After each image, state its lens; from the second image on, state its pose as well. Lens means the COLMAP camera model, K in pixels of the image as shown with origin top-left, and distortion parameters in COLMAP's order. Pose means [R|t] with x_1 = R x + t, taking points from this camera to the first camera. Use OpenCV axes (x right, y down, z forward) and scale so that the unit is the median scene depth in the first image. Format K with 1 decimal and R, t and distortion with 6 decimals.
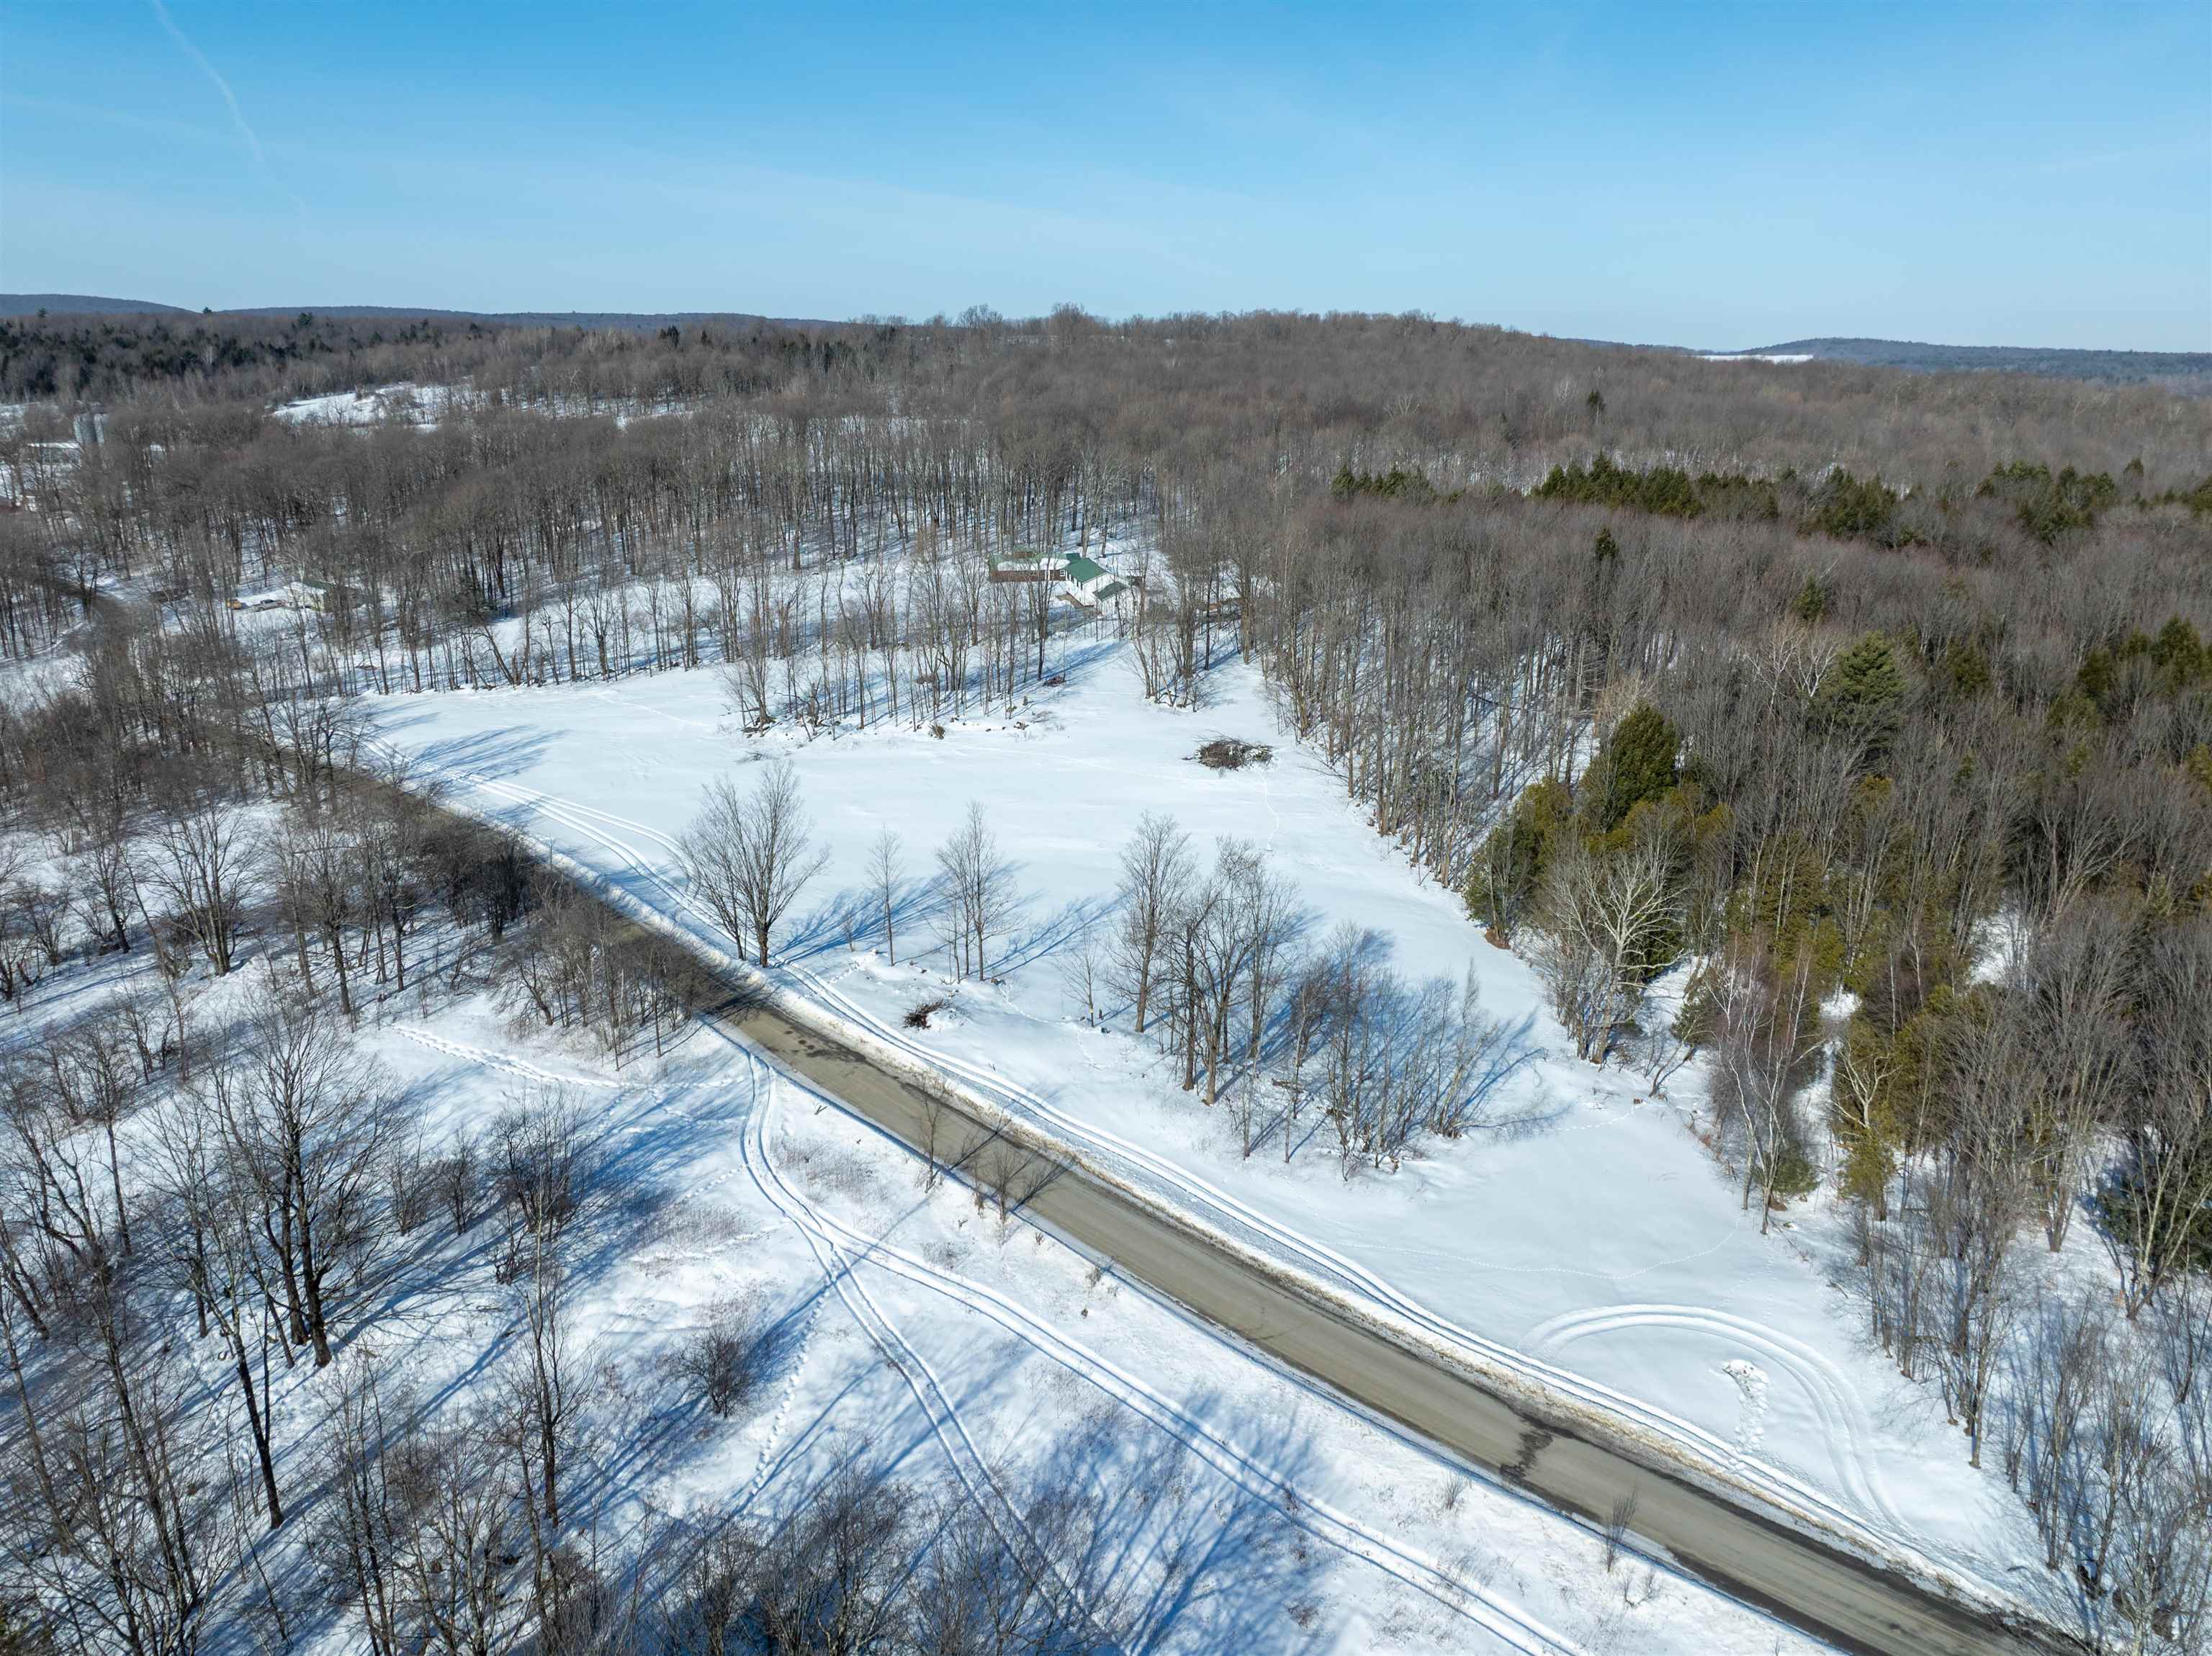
lens RADIAL K [[1561.9, 0, 1106.0], [0, 1561.9, 828.0], [0, 0, 1]] dist [-0.043018, 0.004352]
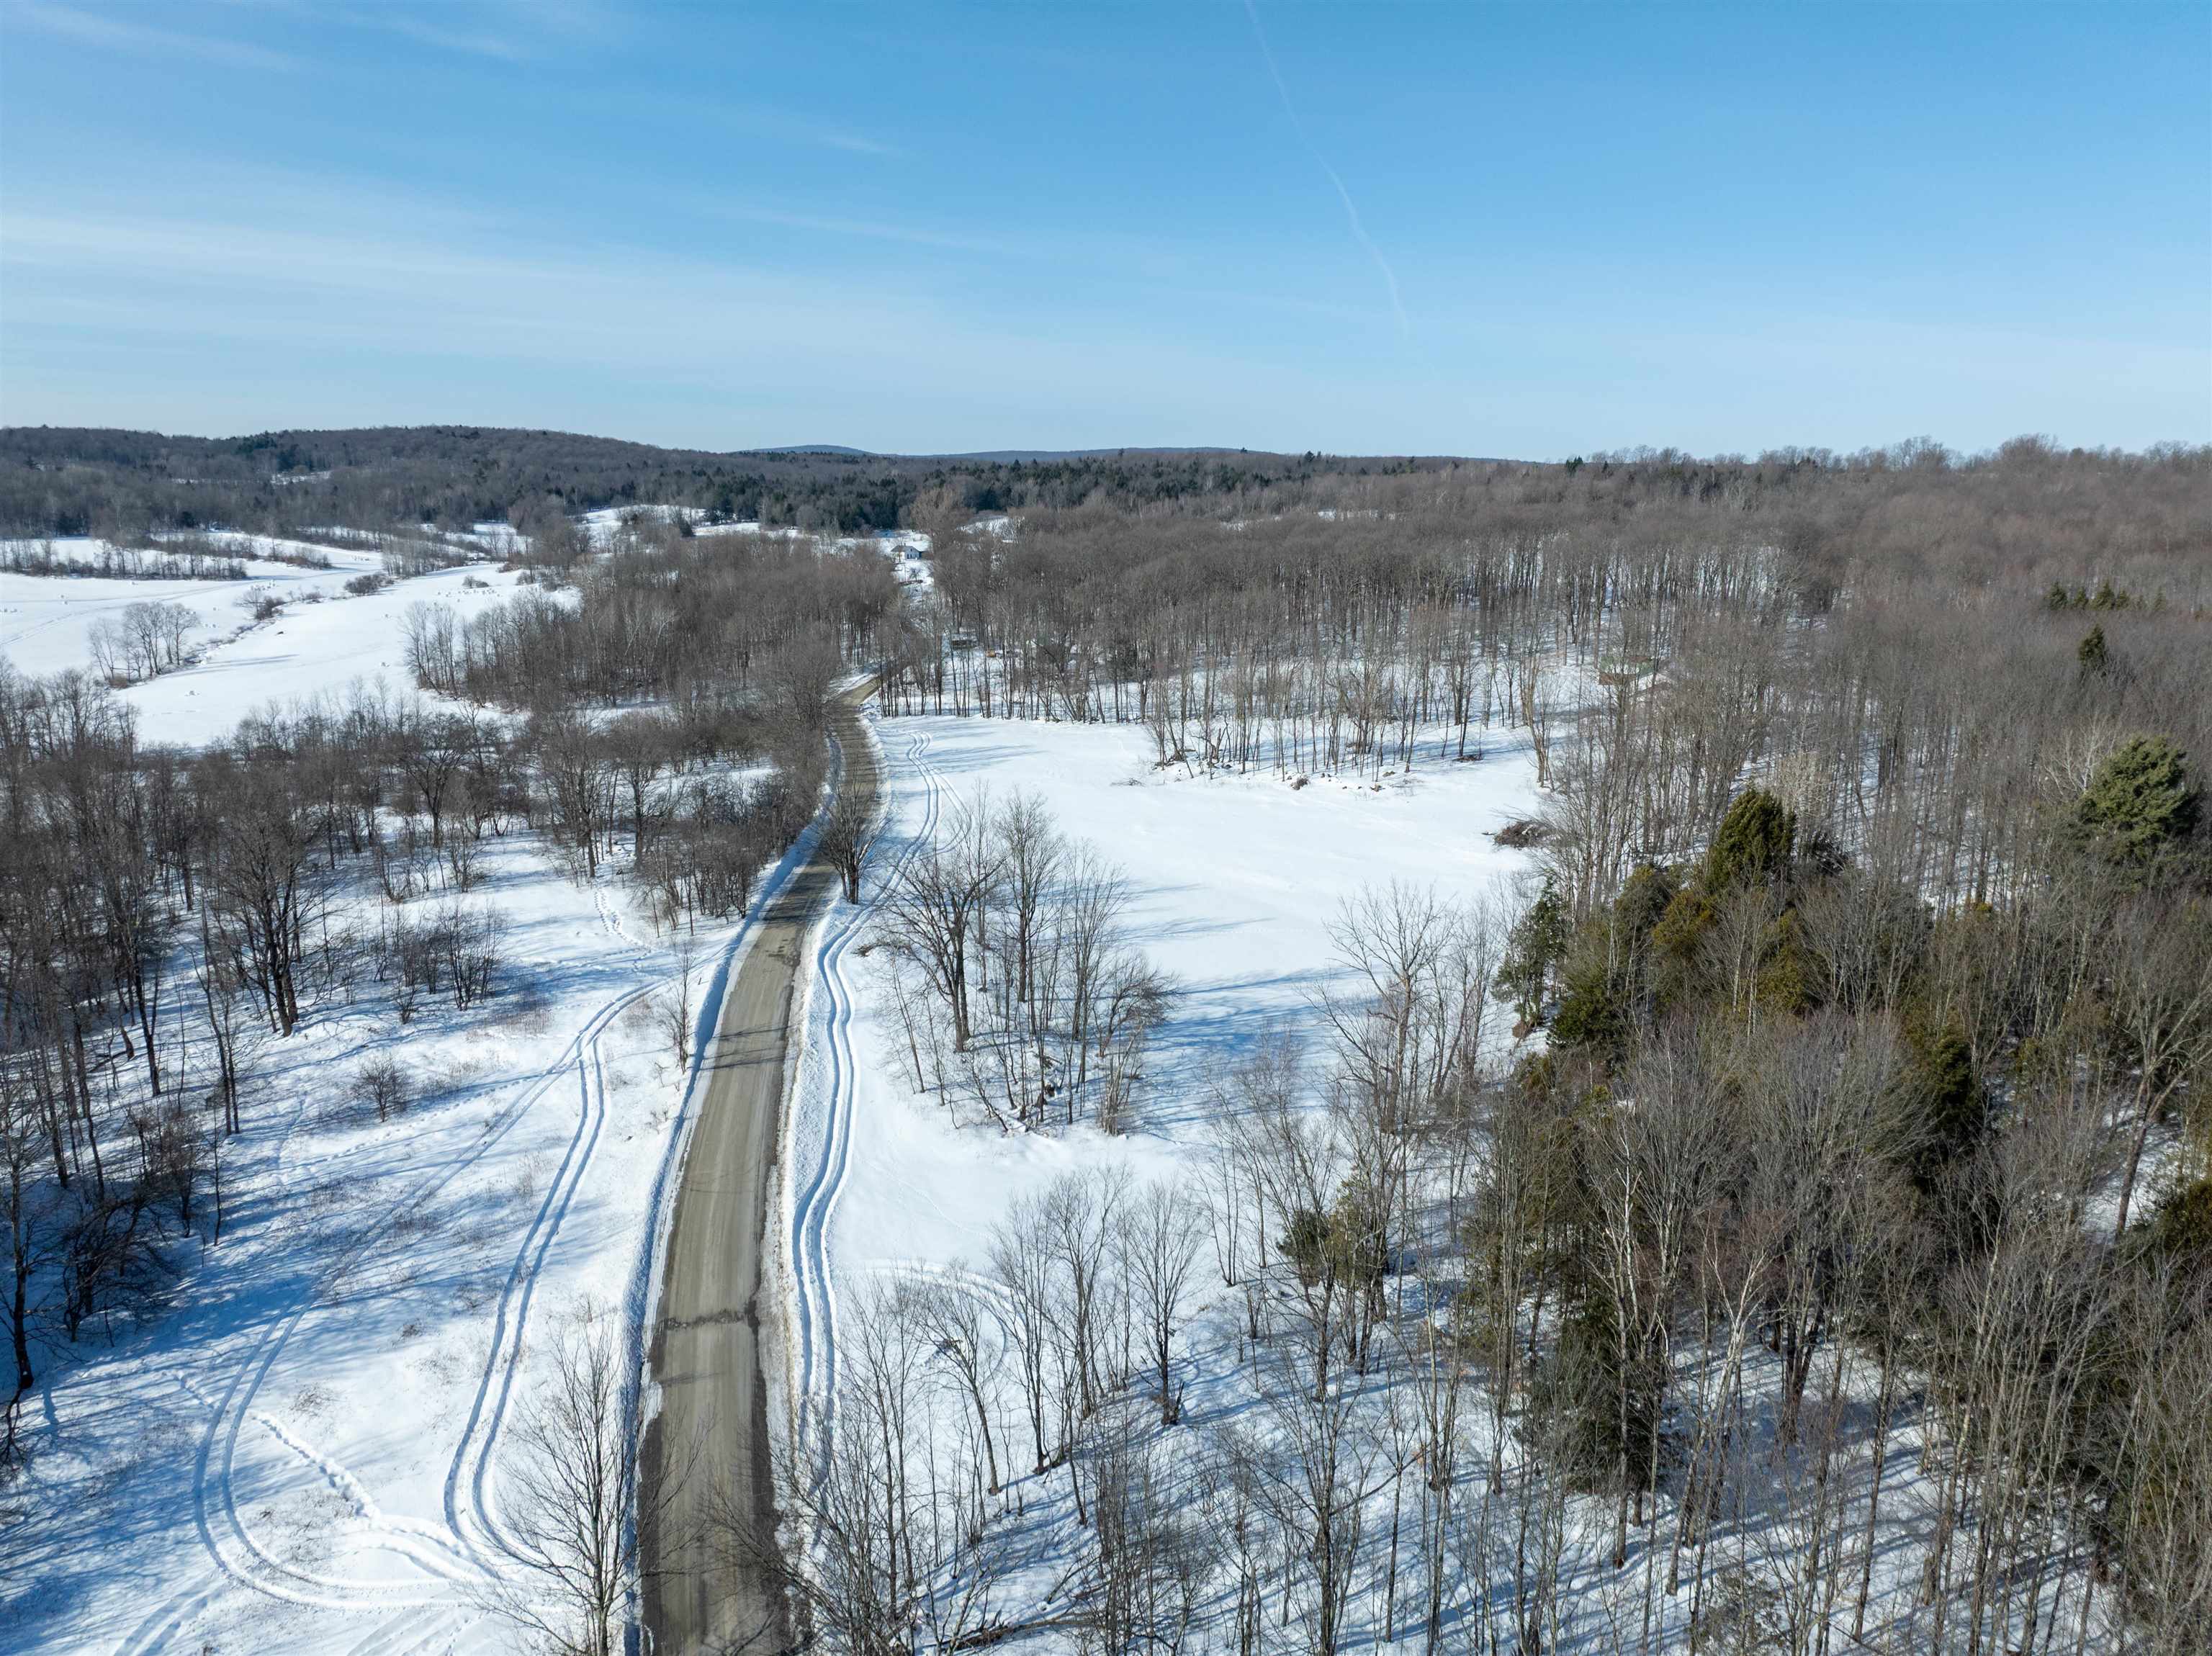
lens RADIAL K [[1561.9, 0, 1106.0], [0, 1561.9, 828.0], [0, 0, 1]] dist [-0.043018, 0.004352]
pose [[0.789609, 0.128808, -0.599938, 0.391955], [-0.184571, 0.982297, -0.032022, 0.022184], [0.585193, 0.136016, 0.799405, 0.100994]]
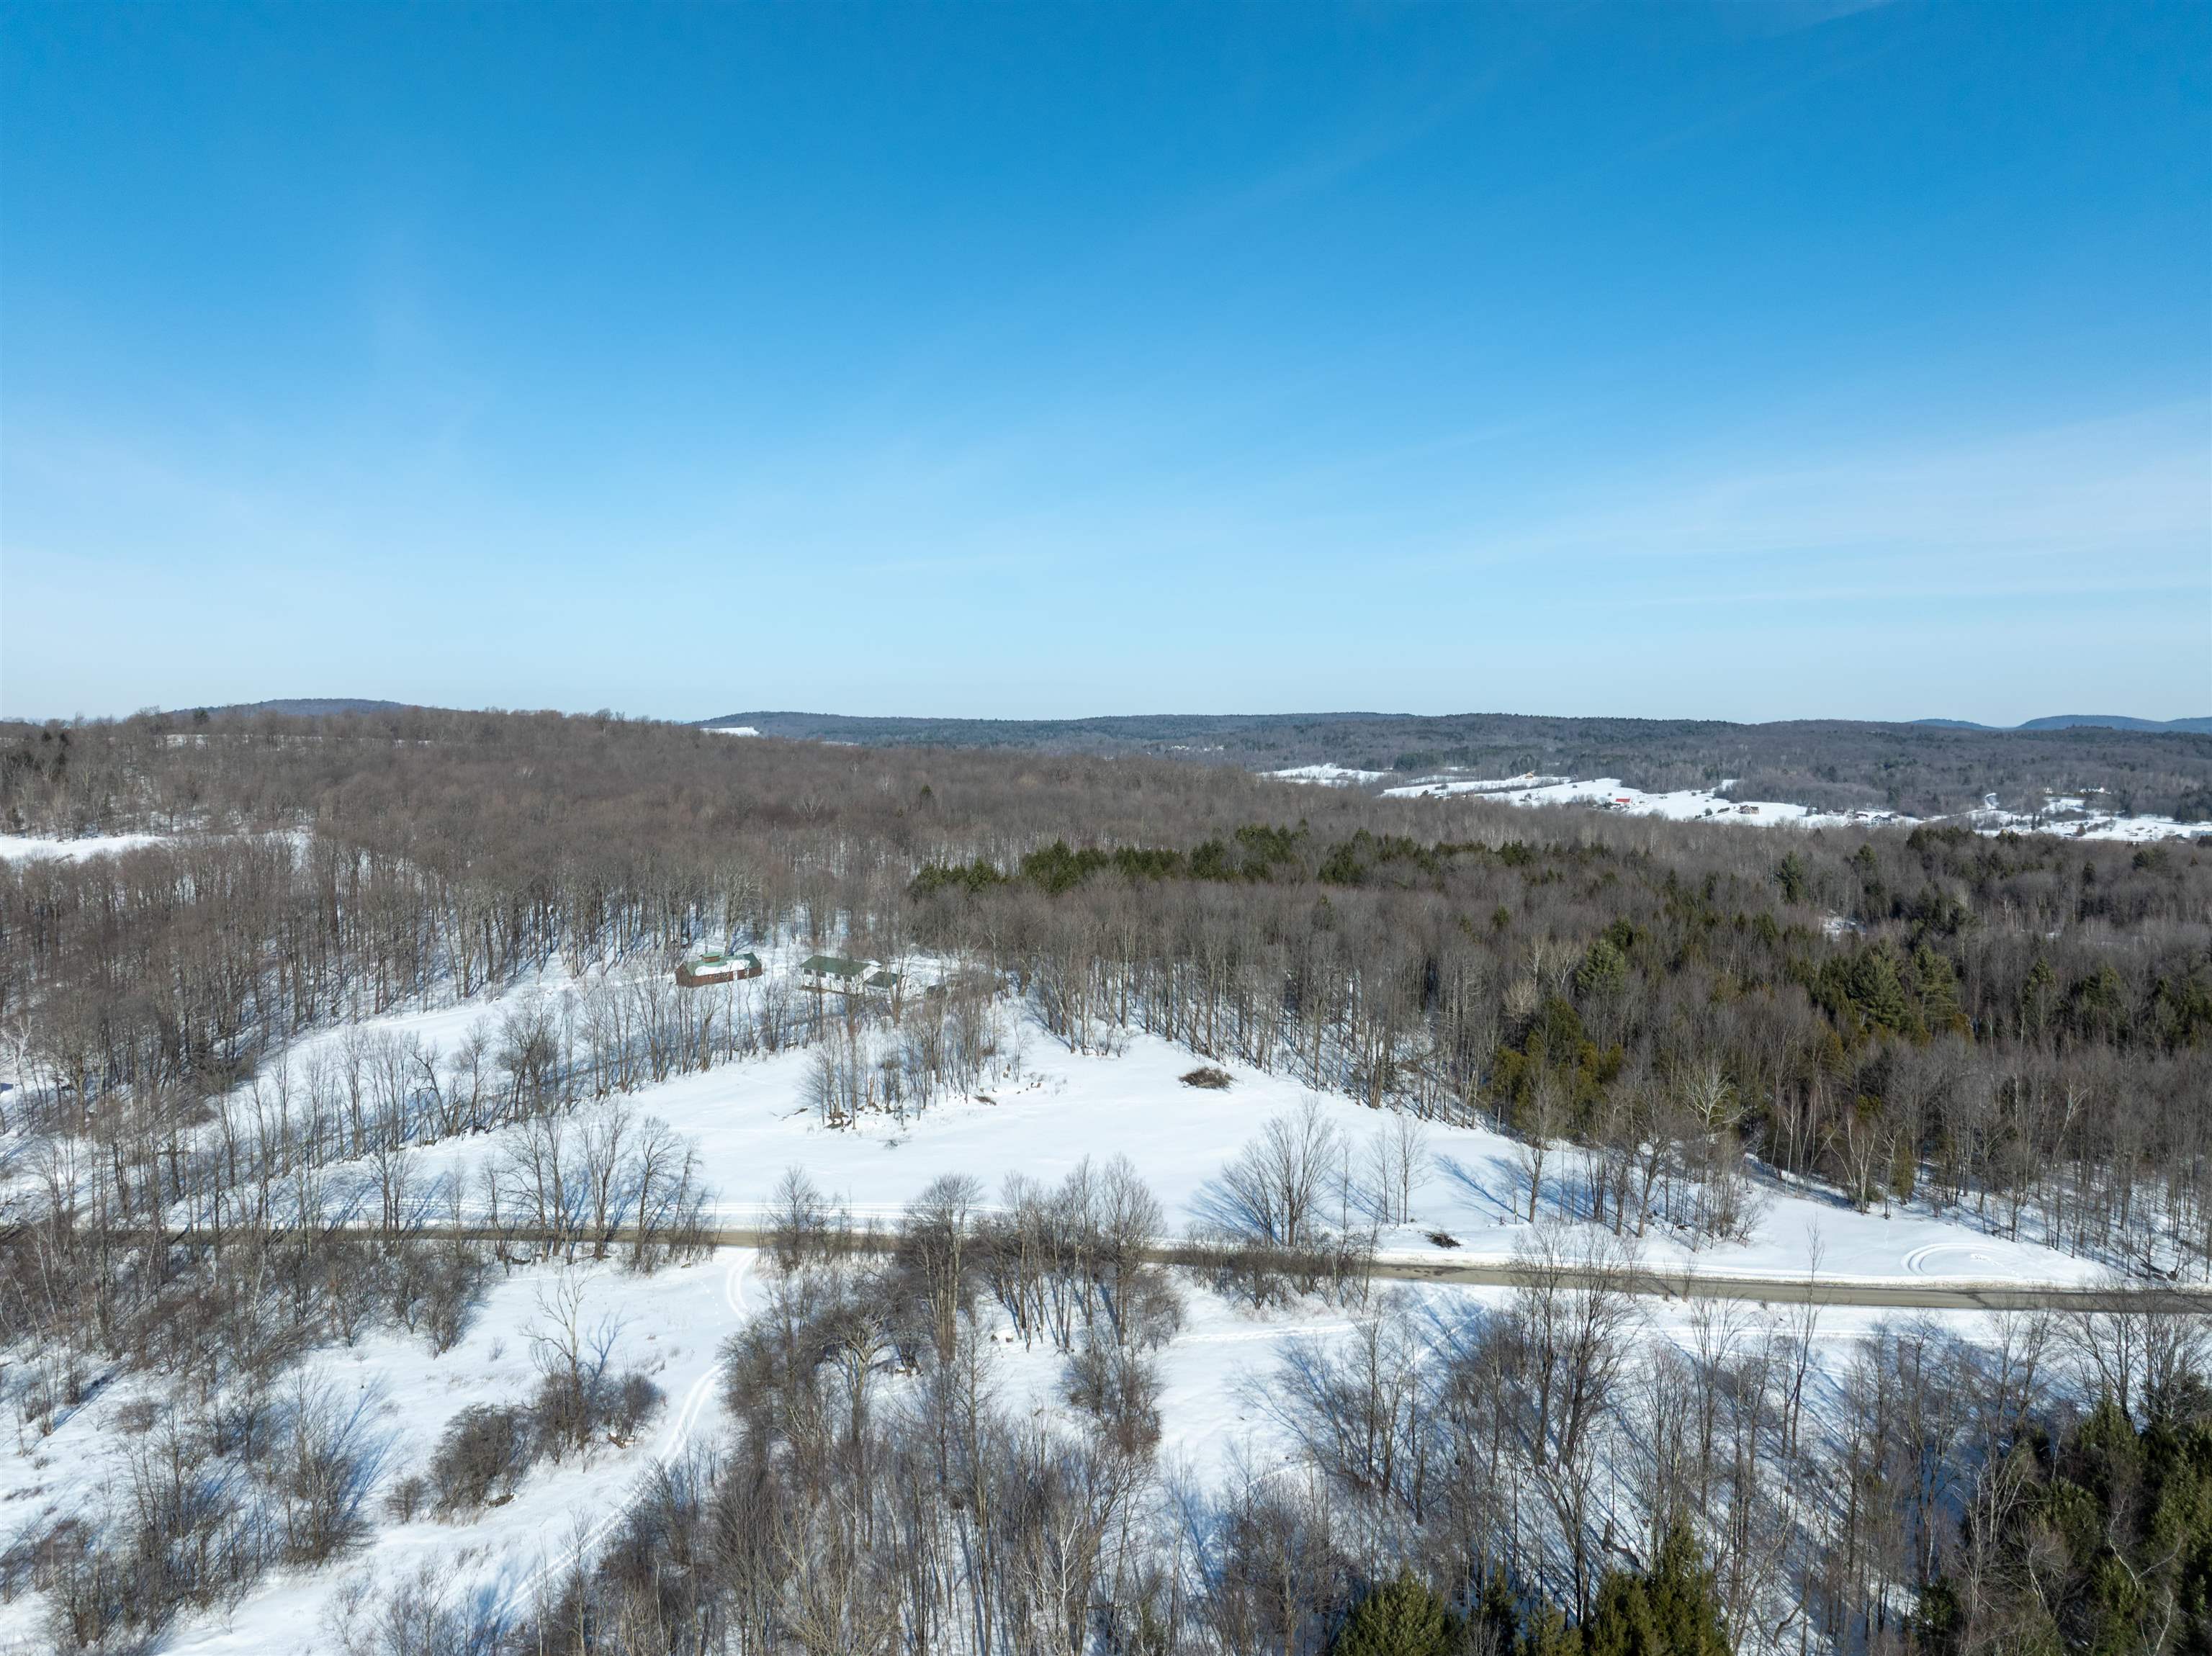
lens RADIAL K [[1561.9, 0, 1106.0], [0, 1561.9, 828.0], [0, 0, 1]] dist [-0.043018, 0.004352]
pose [[0.781858, -0.045139, 0.621820, -0.741344], [0.186176, 0.968772, -0.163766, -0.047964], [-0.595010, 0.243810, 0.765846, -0.037331]]
